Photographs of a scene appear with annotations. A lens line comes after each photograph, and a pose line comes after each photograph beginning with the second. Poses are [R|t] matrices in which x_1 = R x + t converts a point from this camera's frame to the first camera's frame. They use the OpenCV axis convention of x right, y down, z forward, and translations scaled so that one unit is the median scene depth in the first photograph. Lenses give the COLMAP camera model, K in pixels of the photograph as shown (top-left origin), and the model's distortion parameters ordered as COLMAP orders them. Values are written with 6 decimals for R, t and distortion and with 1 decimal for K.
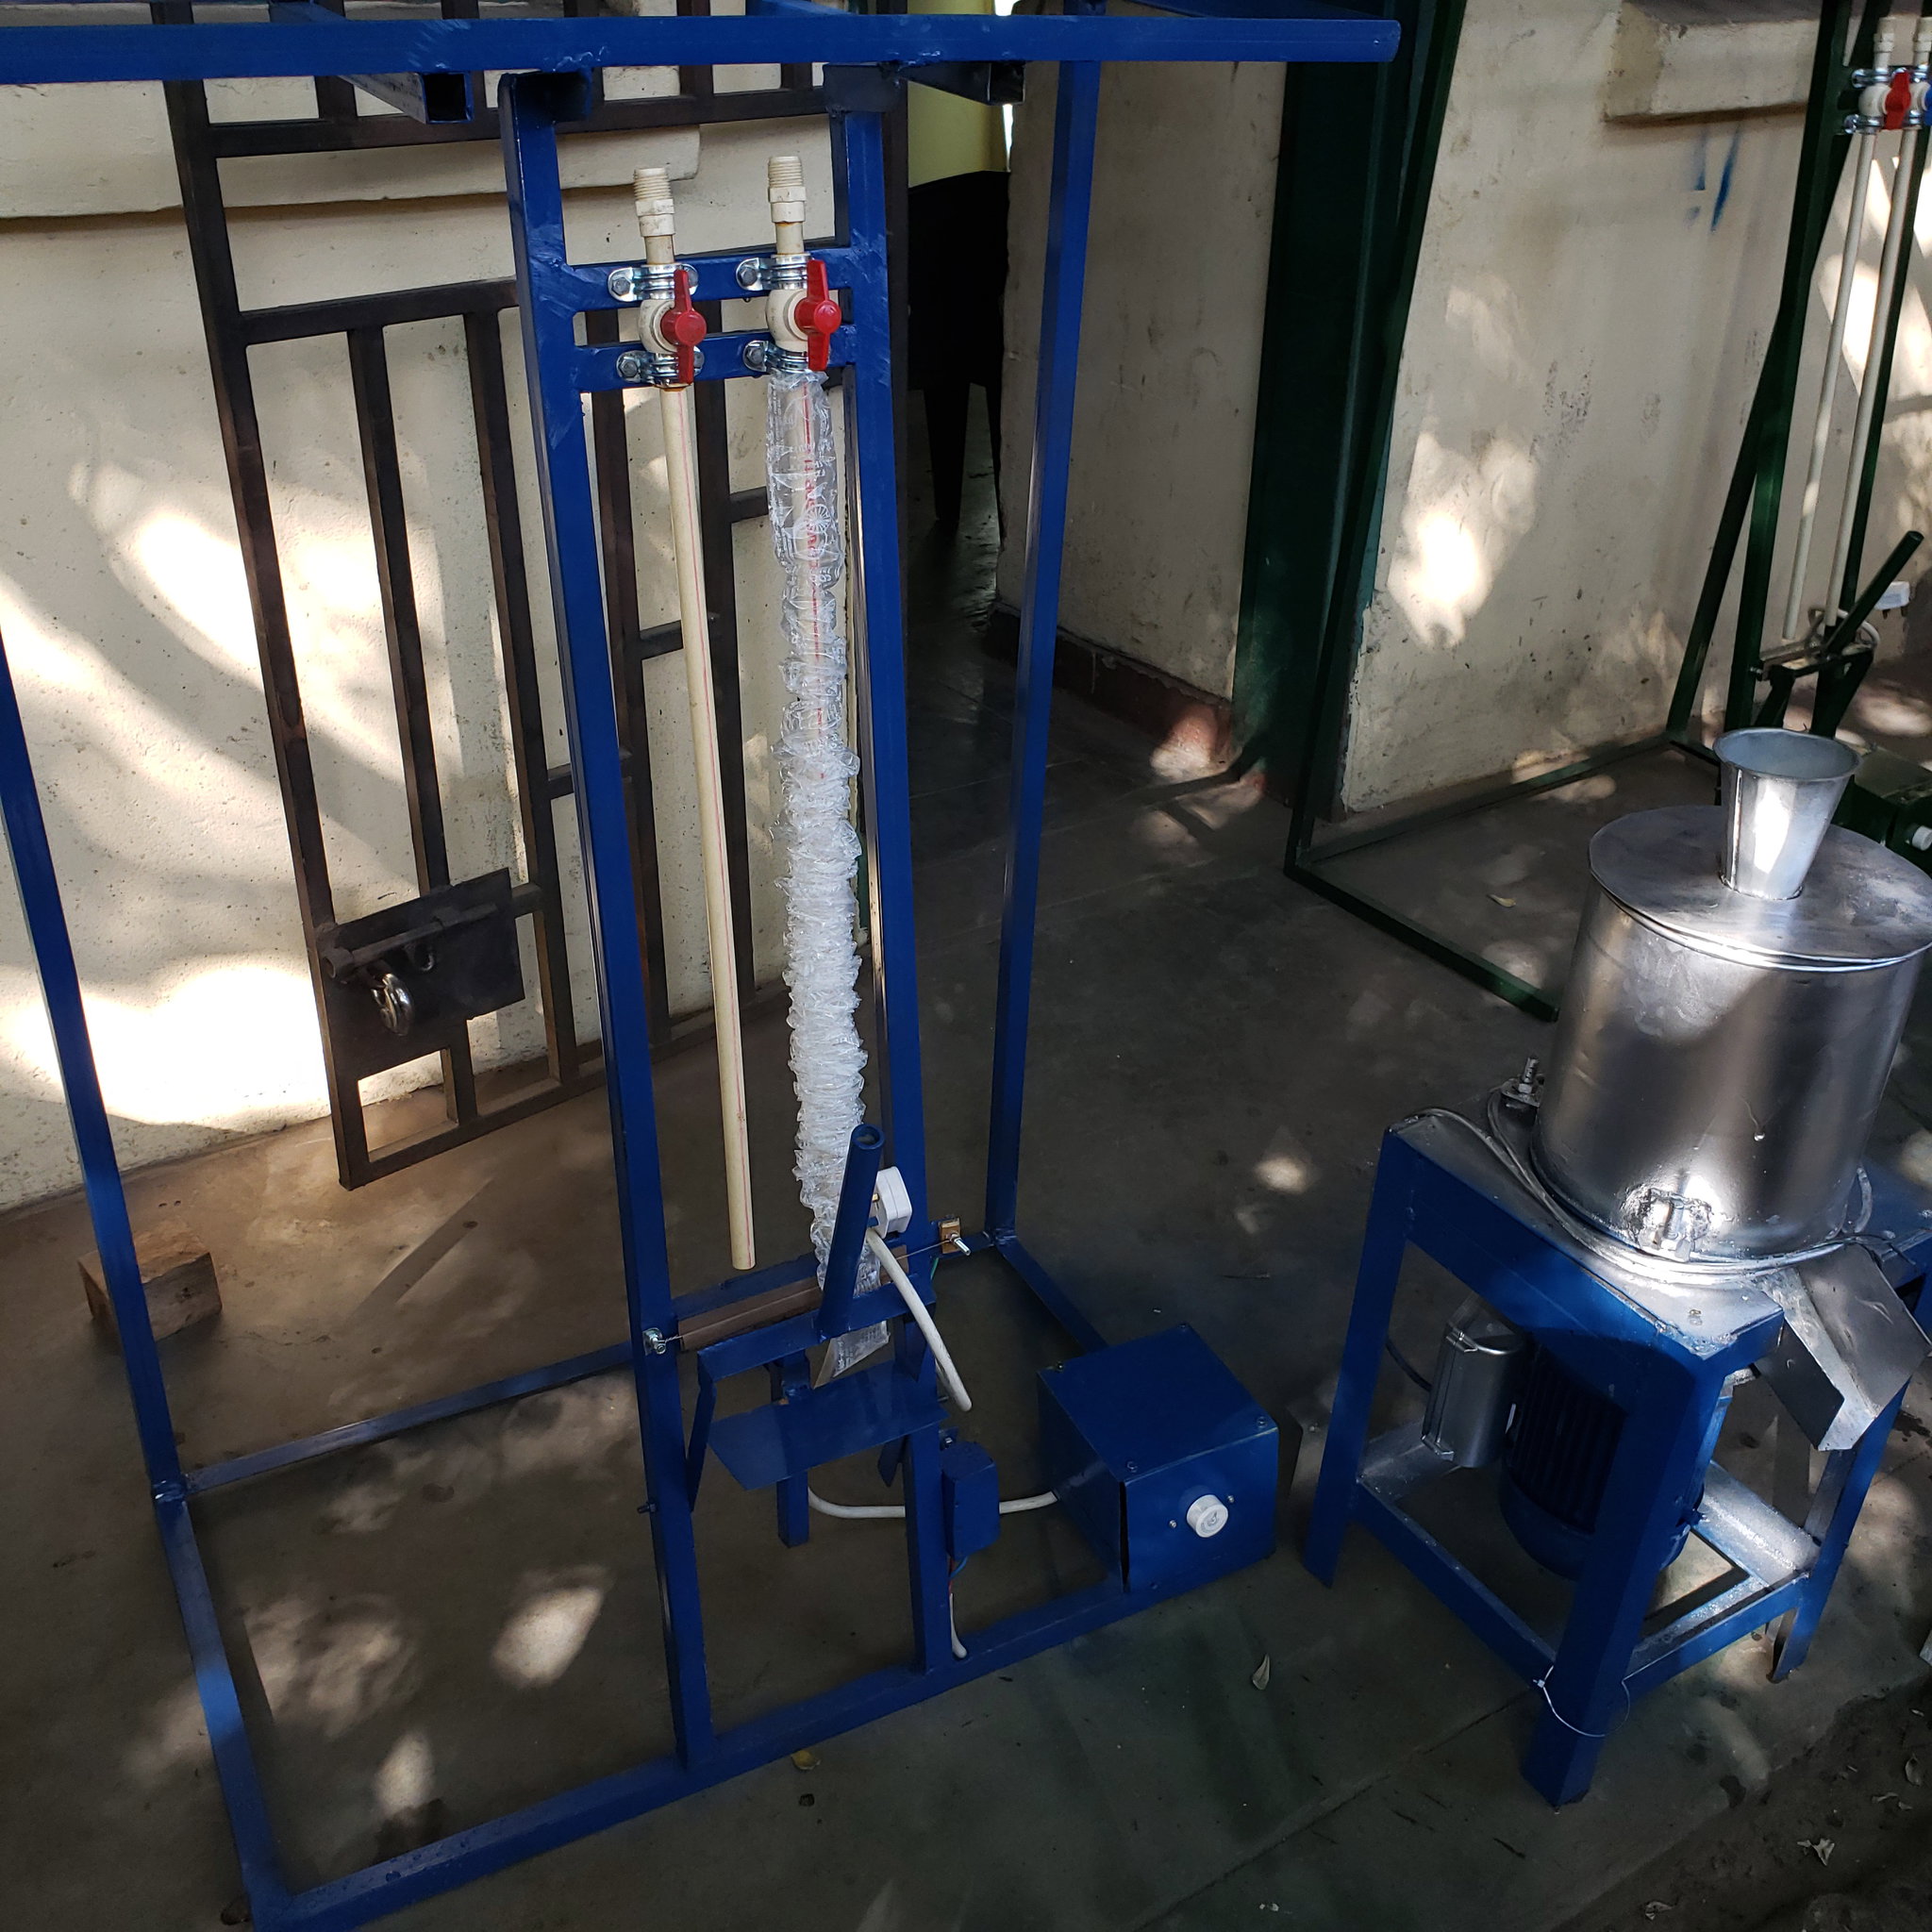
lens RADIAL K [[1999.4, 0, 871.0], [0, 1999.4, 981.5], [0, 0, 1]] dist [-0.011207, 0.011640]
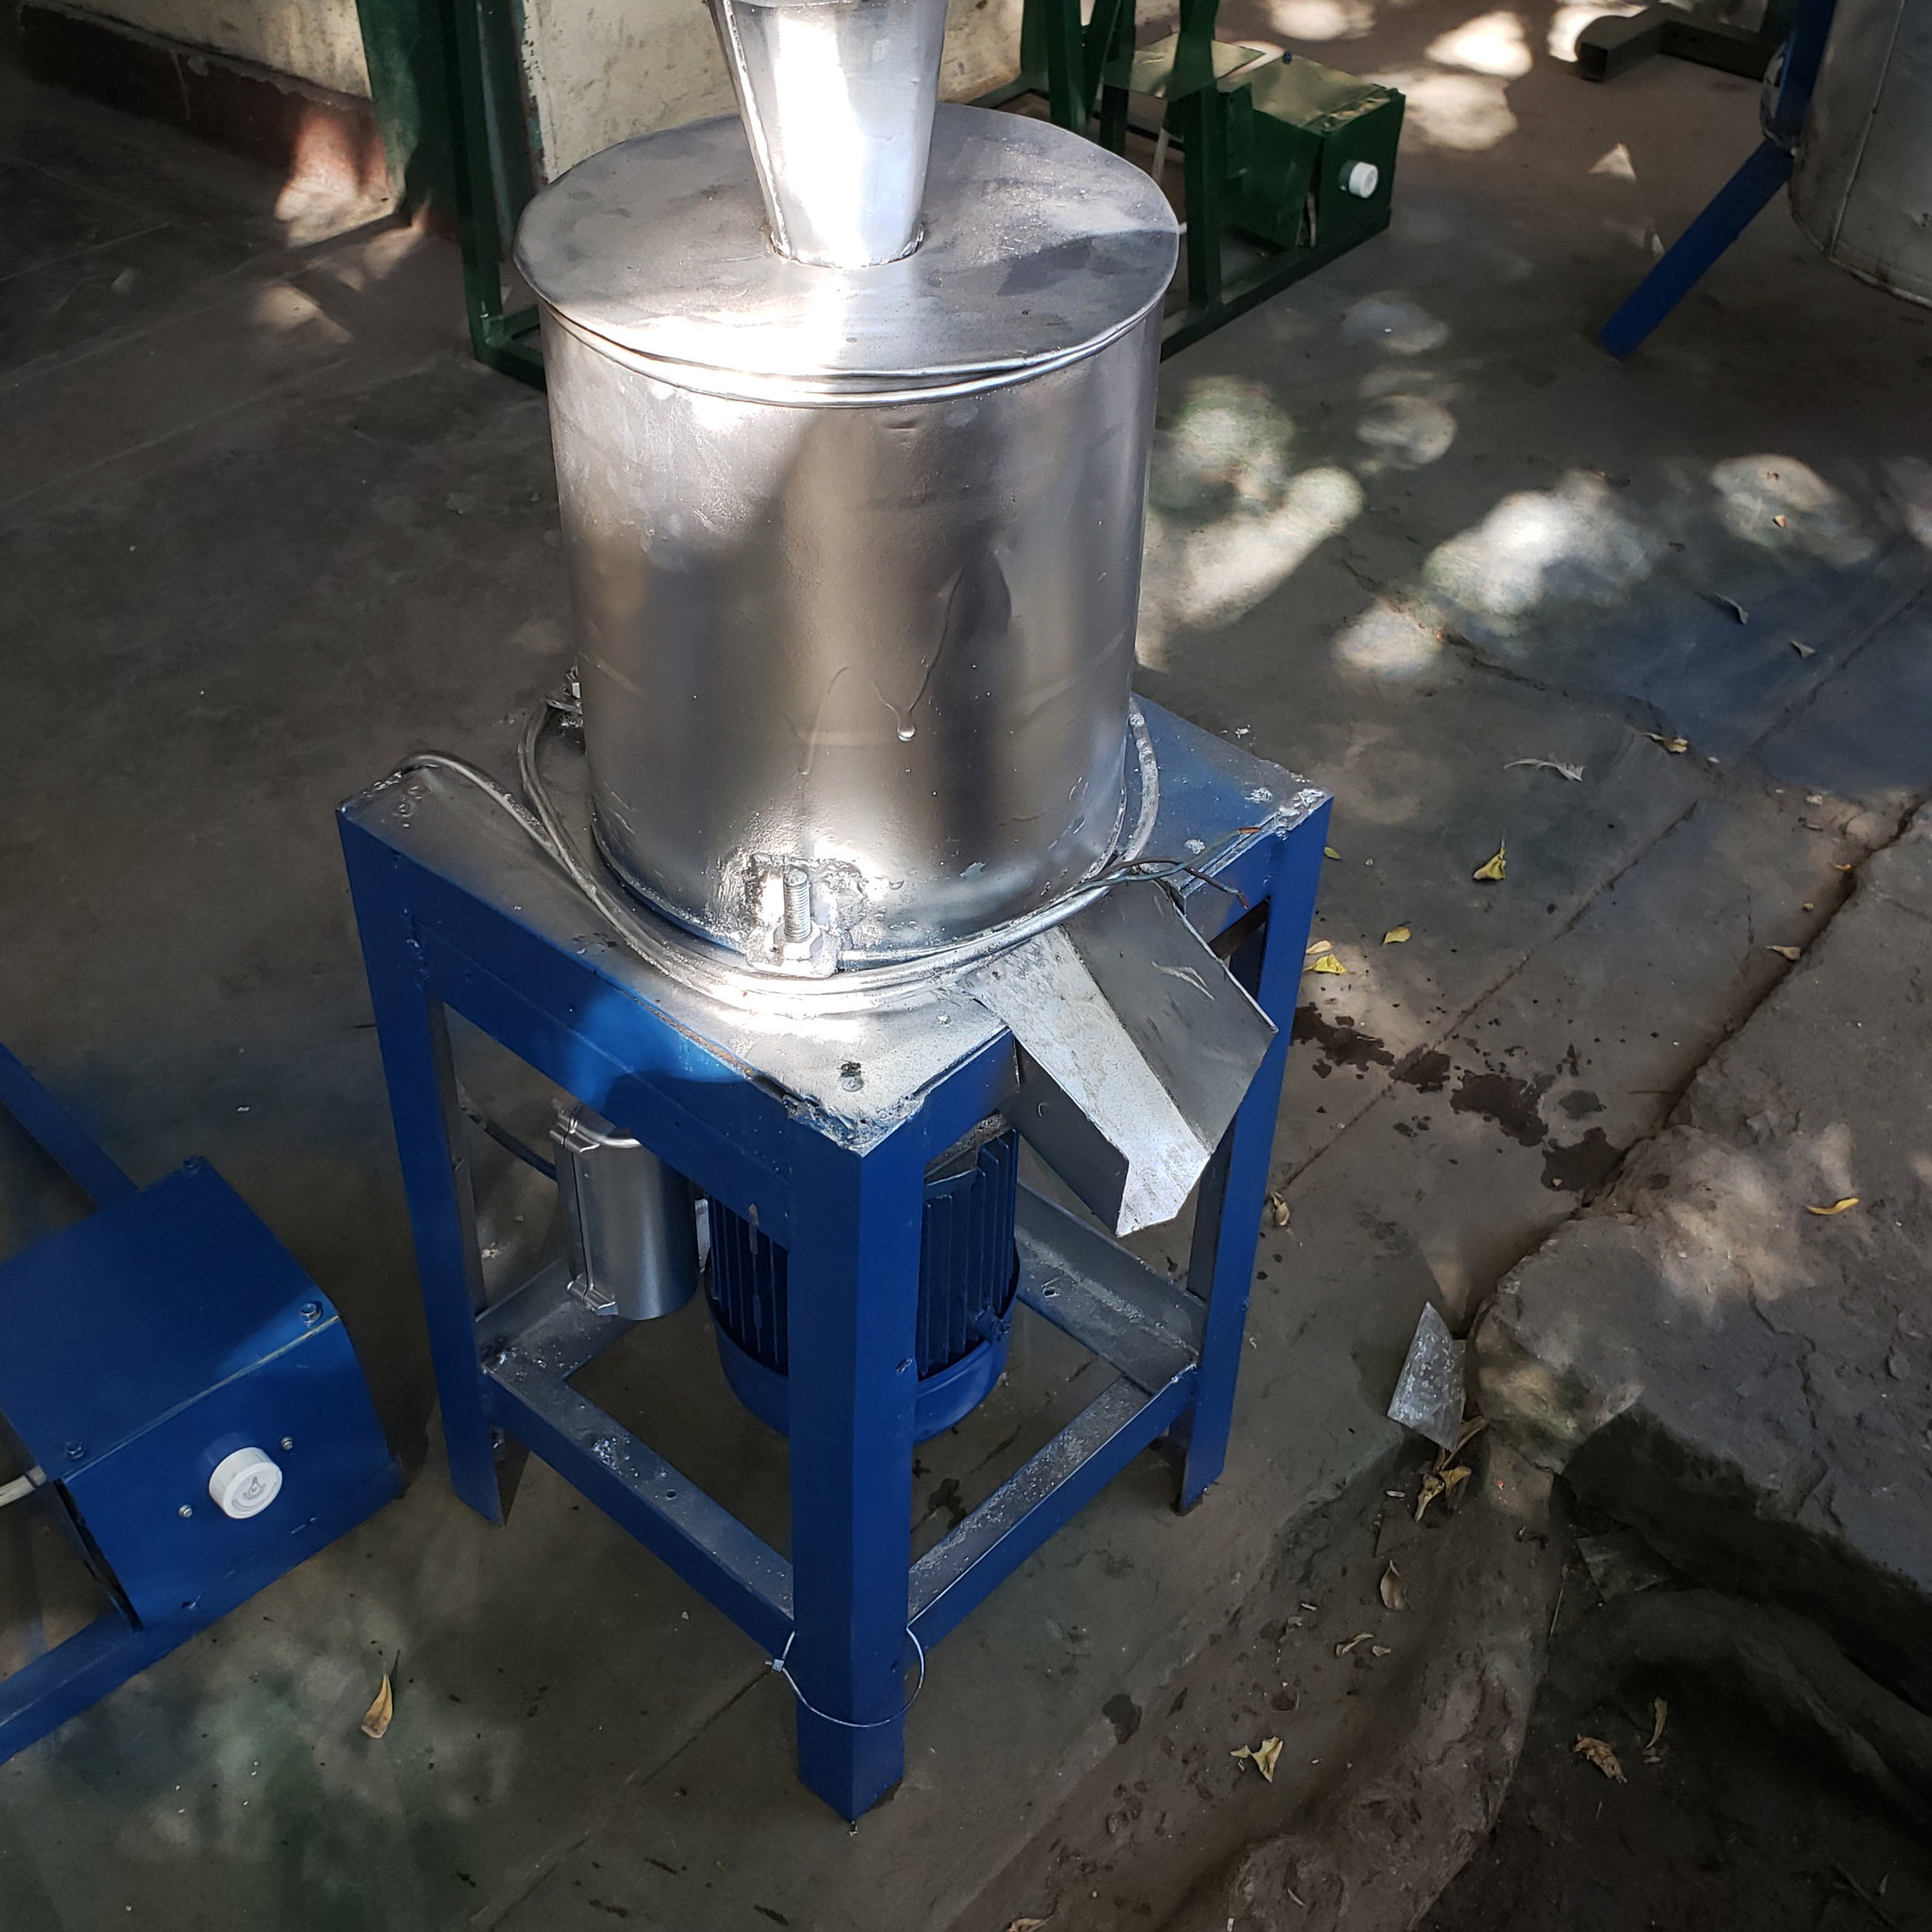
lens RADIAL K [[2361.9, 0, 966.0], [0, 2361.9, 966.0], [0, 0, 1]] dist [0.086727, -0.313267]
pose [[0.955438, -0.188498, 0.227171, 0.253078], [0.144036, 0.969436, 0.198613, 0.012334], [-0.257666, -0.157042, 0.953387, 0.318147]]
